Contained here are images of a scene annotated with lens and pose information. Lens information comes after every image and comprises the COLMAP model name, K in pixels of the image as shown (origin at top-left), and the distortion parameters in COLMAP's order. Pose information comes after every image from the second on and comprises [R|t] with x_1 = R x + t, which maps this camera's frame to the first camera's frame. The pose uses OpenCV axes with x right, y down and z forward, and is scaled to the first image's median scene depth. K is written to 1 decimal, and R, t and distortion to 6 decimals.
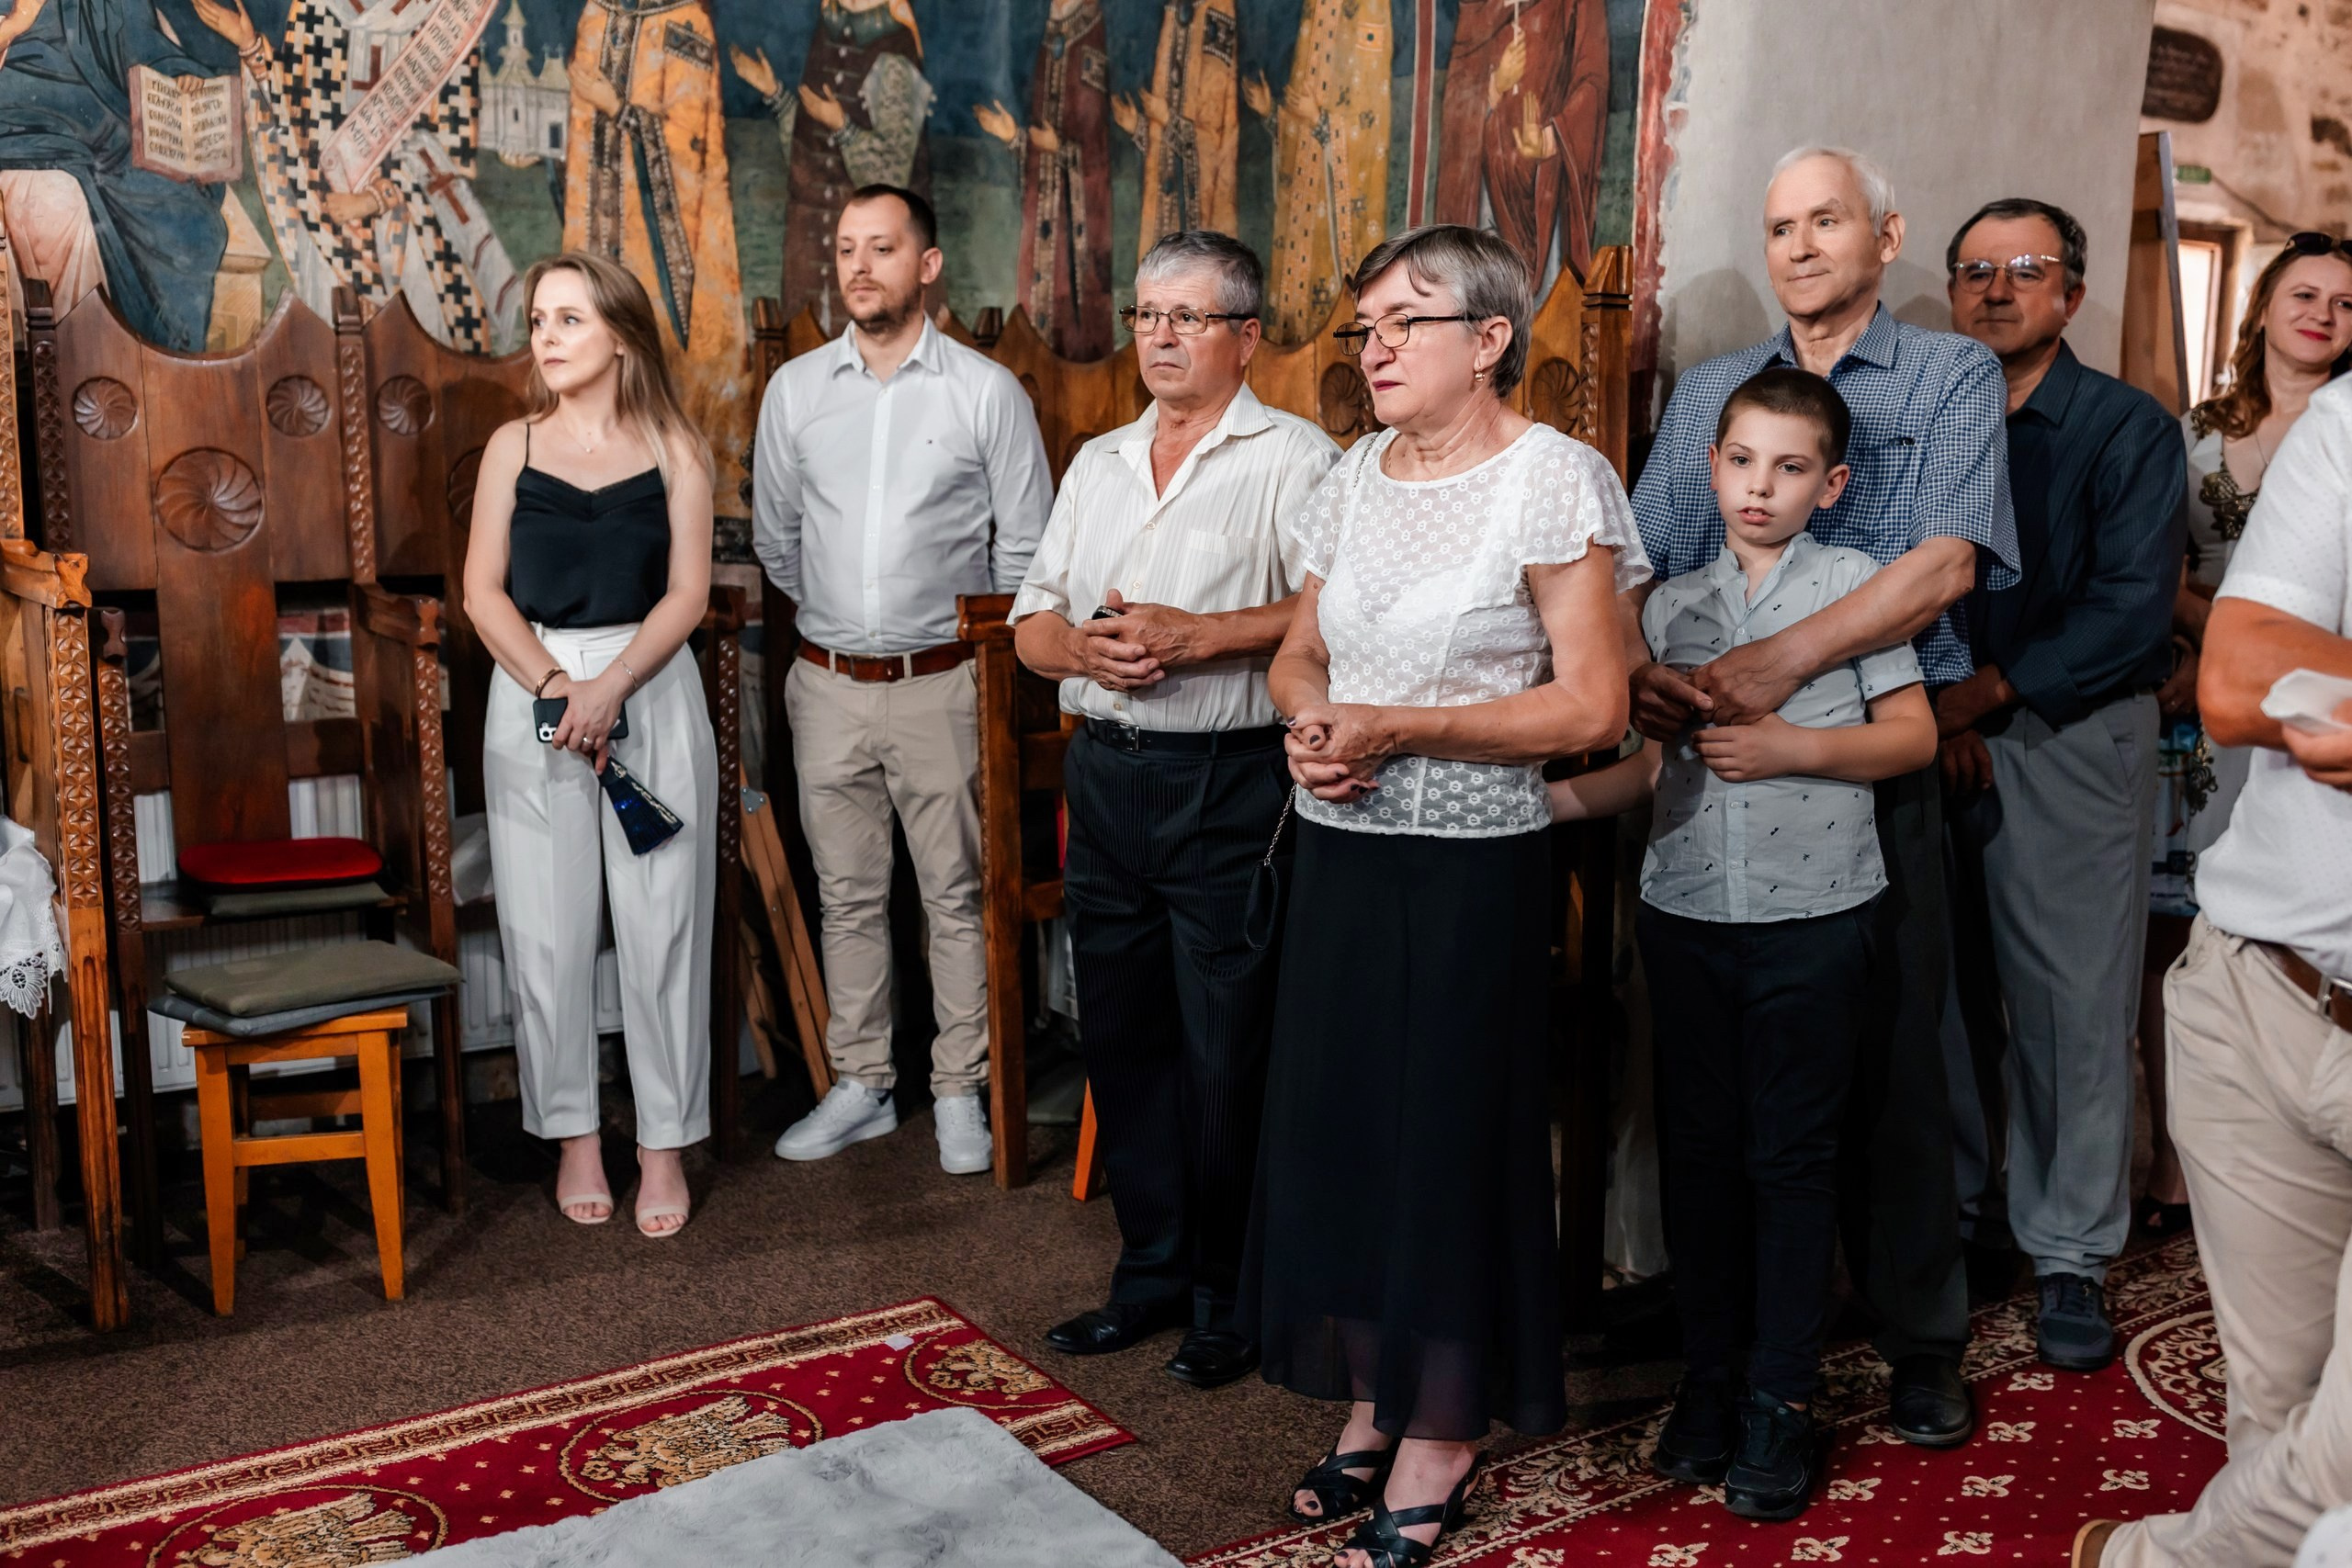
lens RADIAL K [[2273.2, 0, 1178.5], [0, 2273.2, 841.8], [0, 0, 1]] dist [-0.025544, 0.000000]
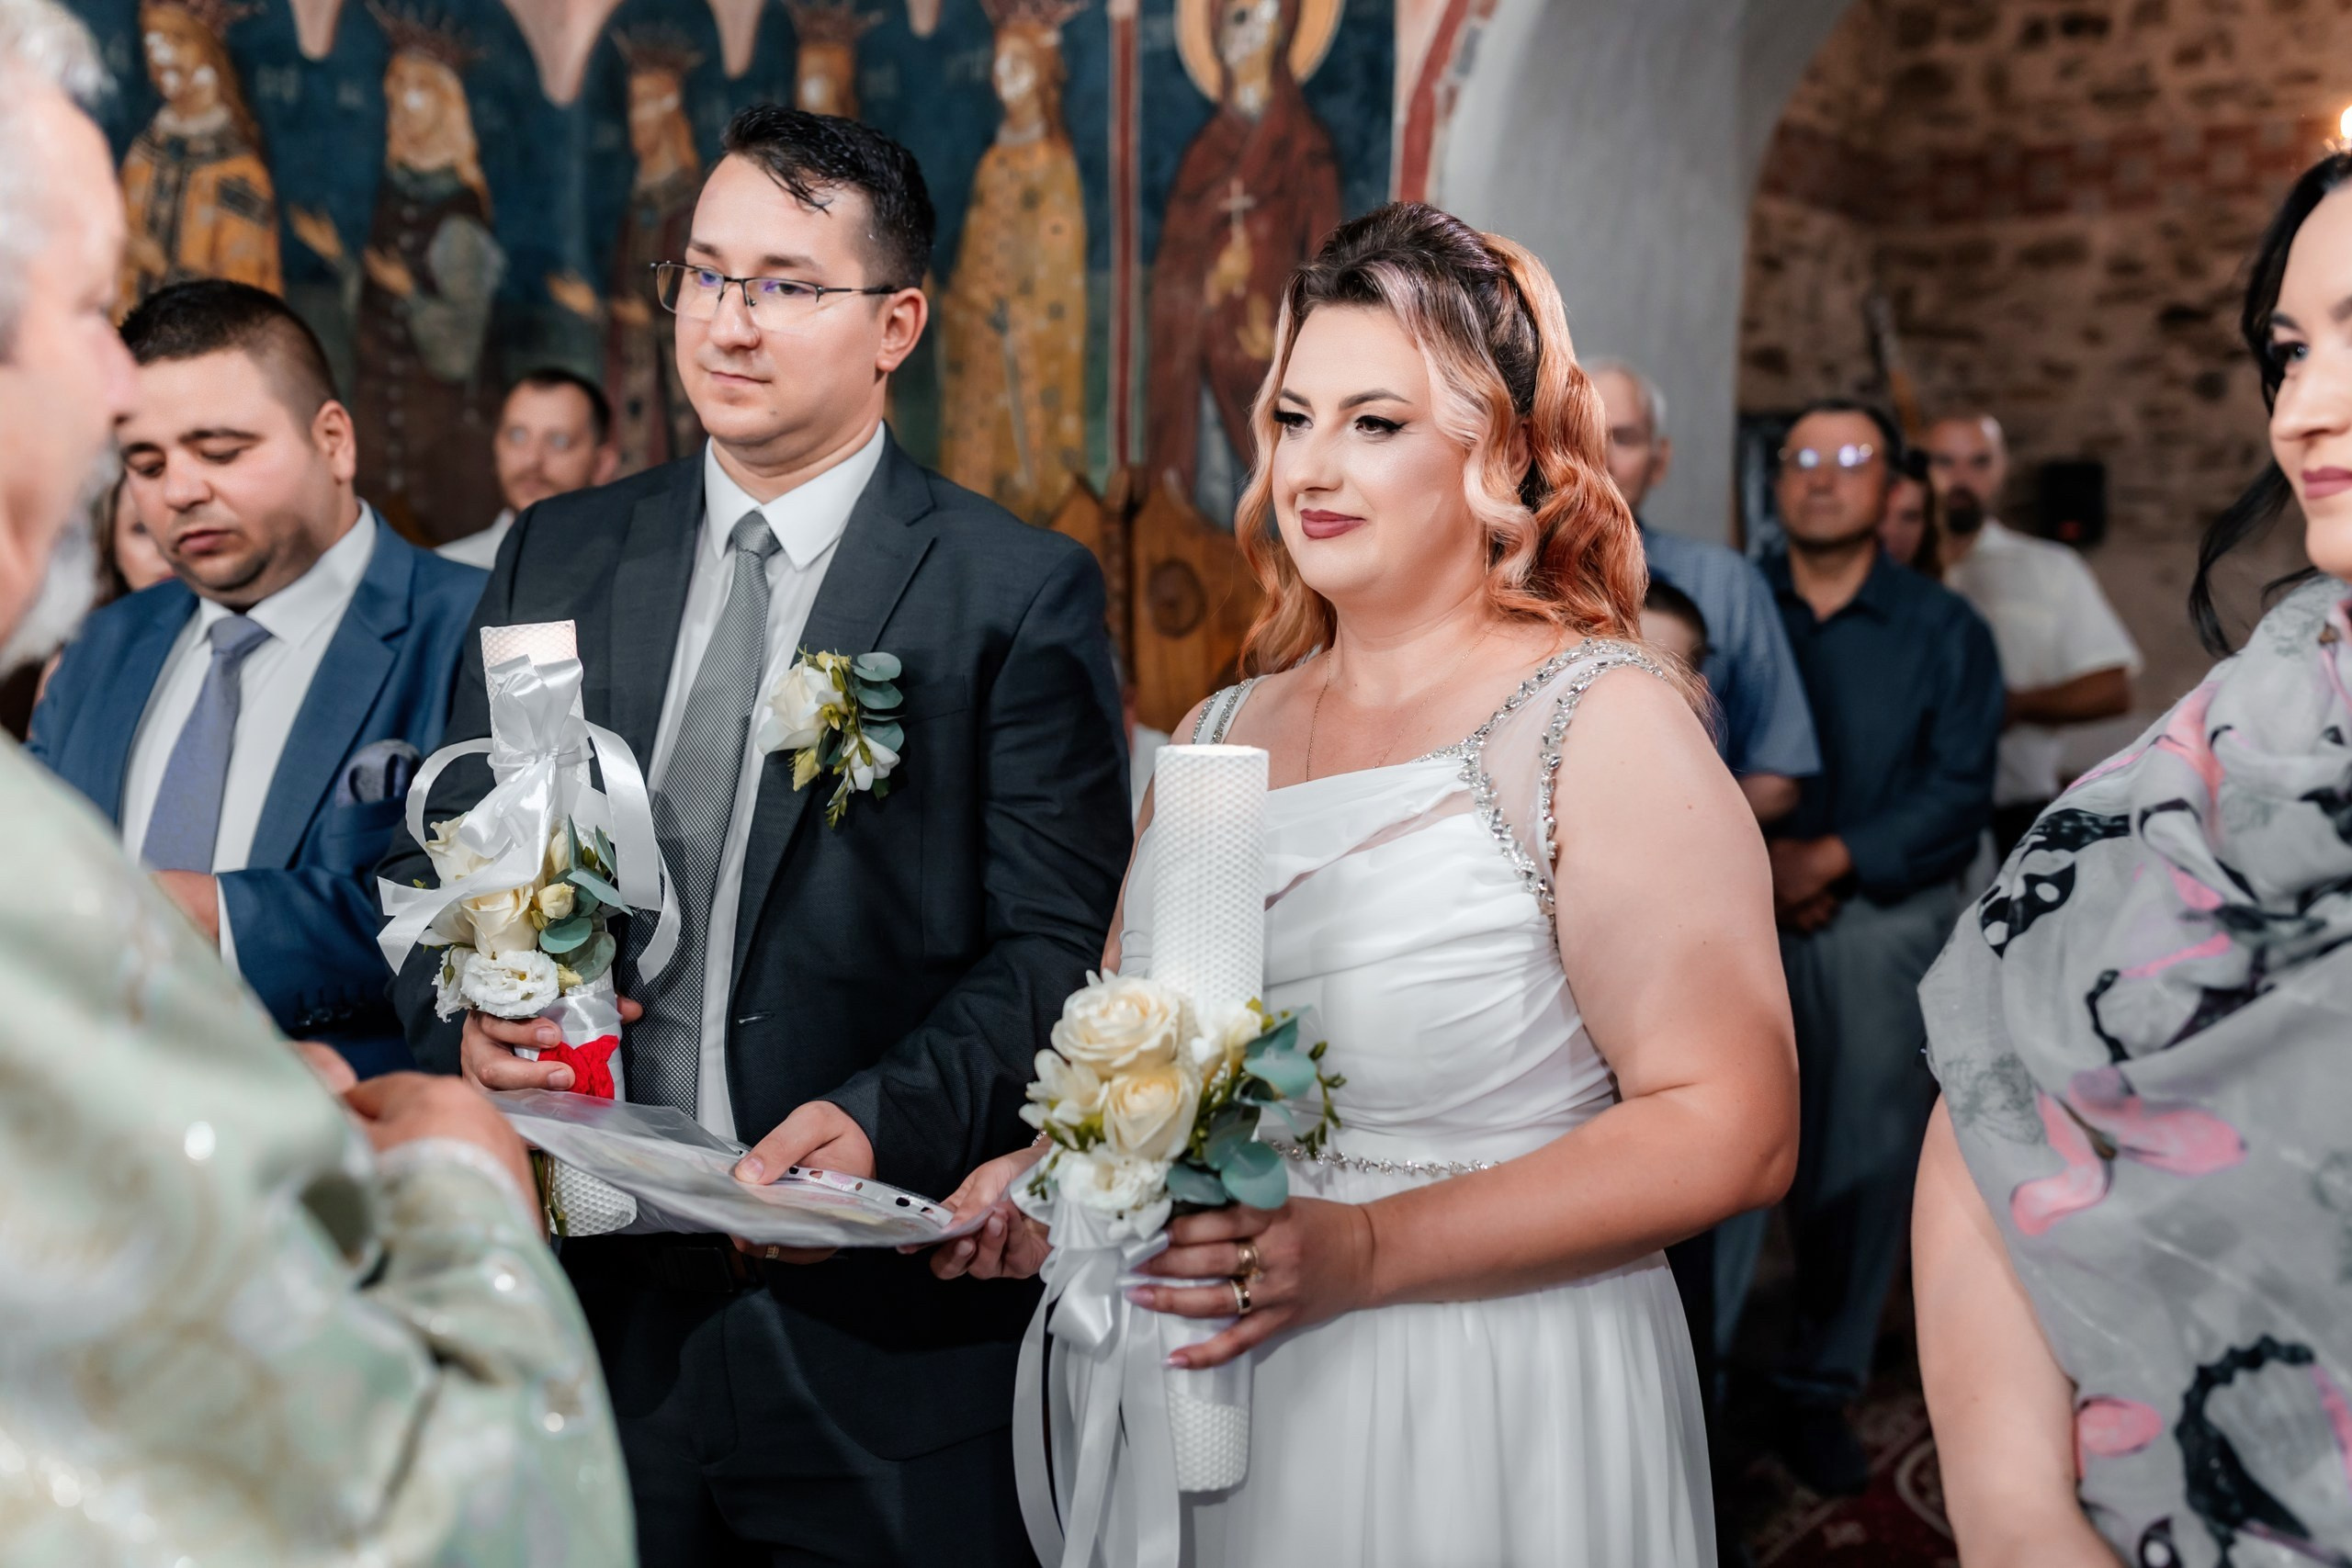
lens RADIAL K [[2273.2, 0, 1196.9], [0, 2273.2, 778.6], [0, 0, 1]] dist [-0.025544, 0.000000]
pose [[0.942060, -0.043486, 0.332614, -0.184752], [0.070543, 0.995071, -0.069702, -0.043436], [-0.327943, 0.089127, 0.940484, 0.073665]]
